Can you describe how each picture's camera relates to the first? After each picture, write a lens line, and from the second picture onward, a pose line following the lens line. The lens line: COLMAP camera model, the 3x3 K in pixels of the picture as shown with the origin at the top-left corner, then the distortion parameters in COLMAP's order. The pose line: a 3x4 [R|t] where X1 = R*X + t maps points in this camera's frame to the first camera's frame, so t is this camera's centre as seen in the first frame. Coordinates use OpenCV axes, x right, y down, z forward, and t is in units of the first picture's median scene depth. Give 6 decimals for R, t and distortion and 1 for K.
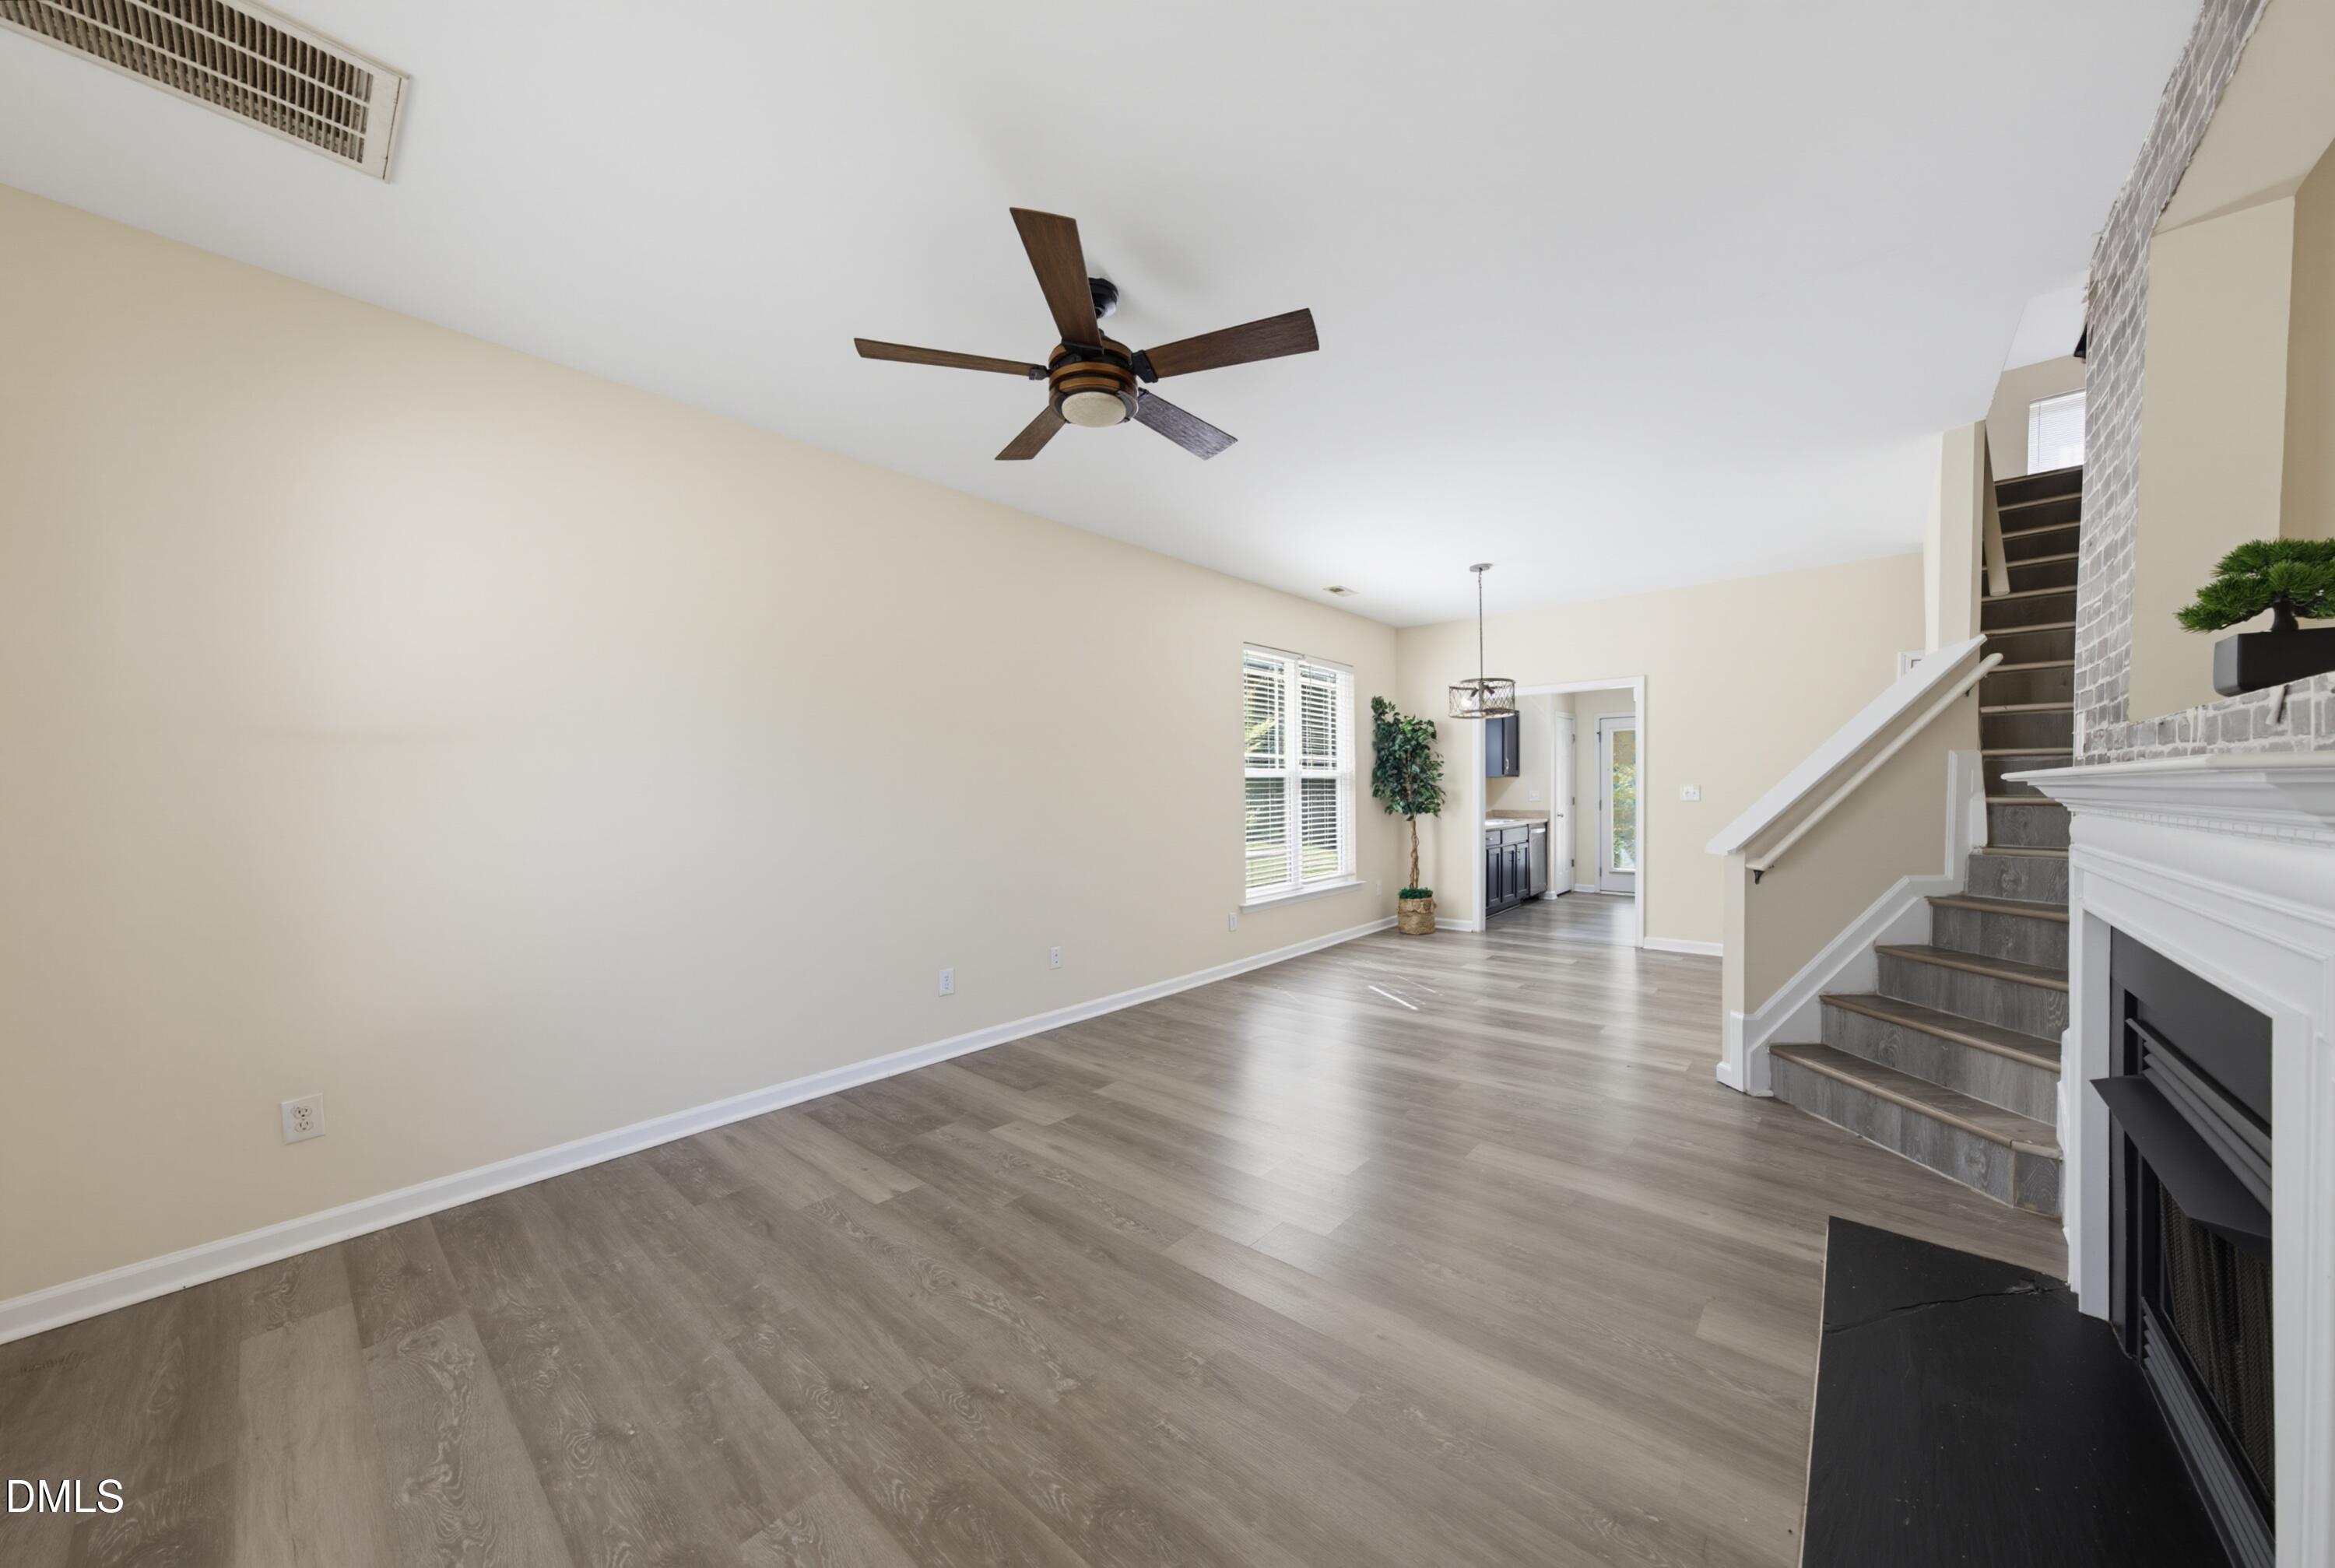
lens RADIAL K [[804.4, 0, 1174.4], [0, 804.4, 797.3], [0, 0, 1]] dist [-0.000425, 0.000023]
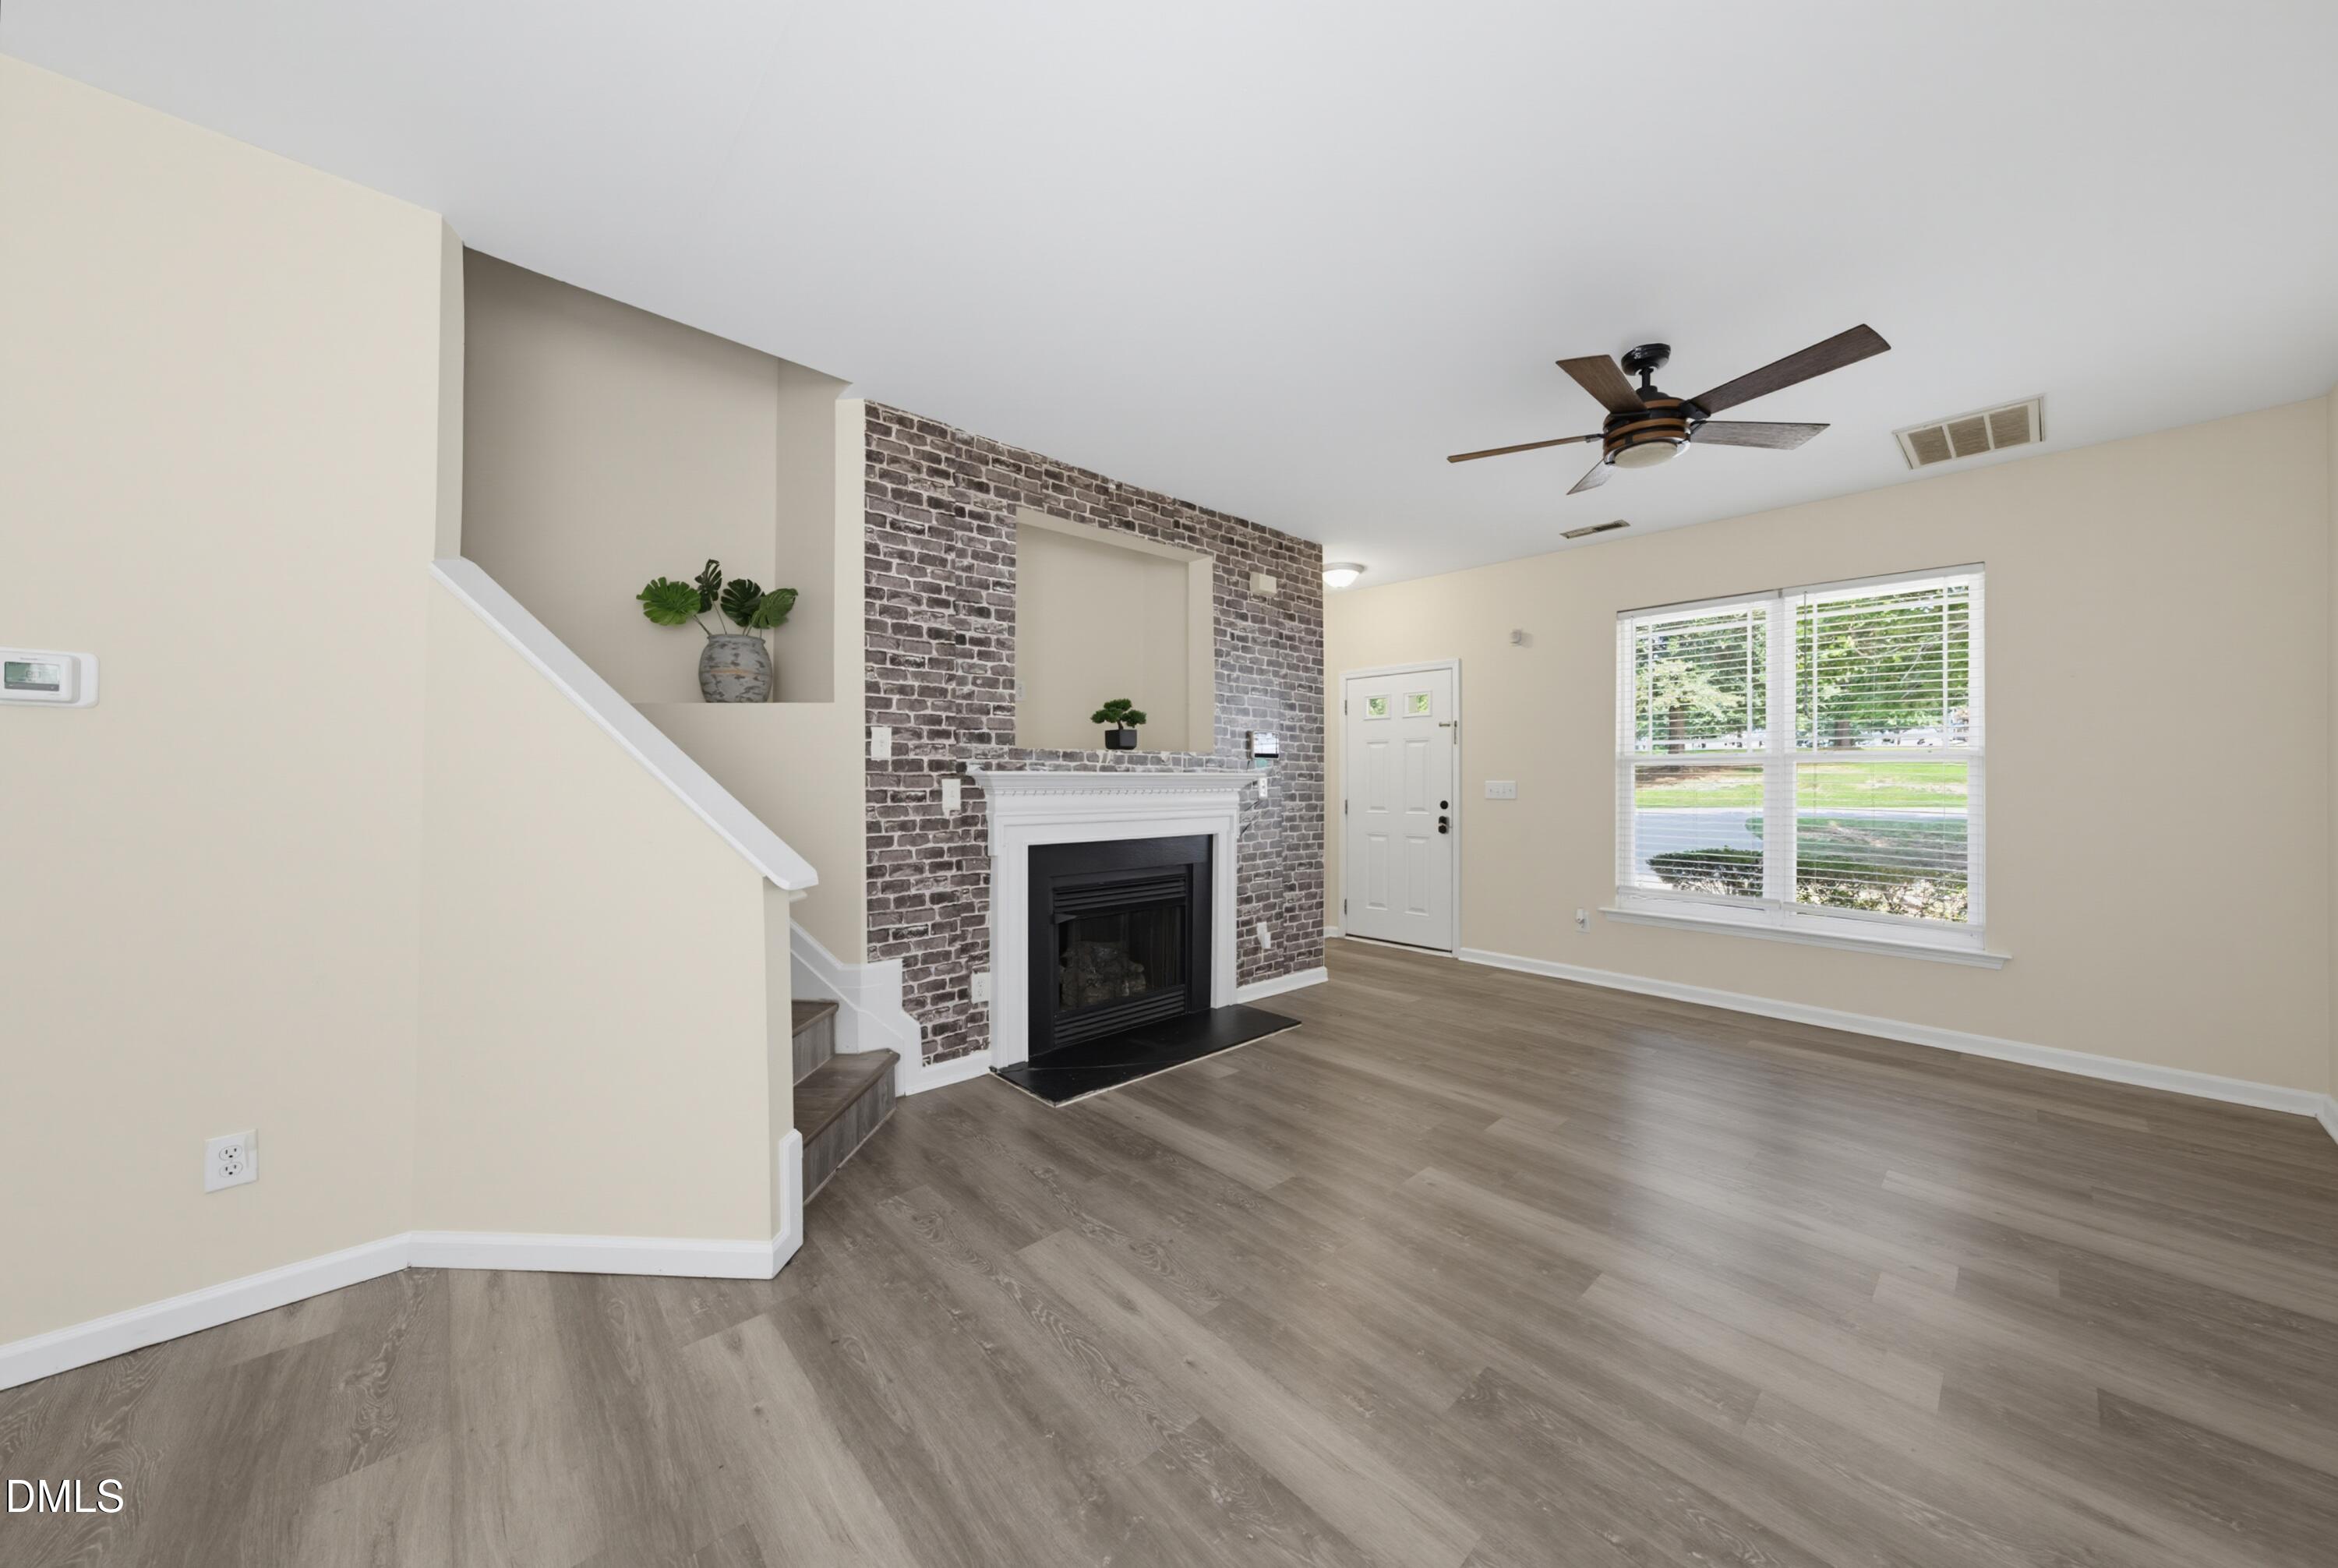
lens RADIAL K [[815.9, 0, 1181.4], [0, 815.9, 767.5], [0, 0, 1]] dist [-0.024818, 0.014526]
pose [[-0.995130, 0.008981, 0.098164, 0.153737], [0.008326, 0.999940, -0.007077, -0.006527], [-0.098222, -0.006225, -0.995145, 0.752534]]
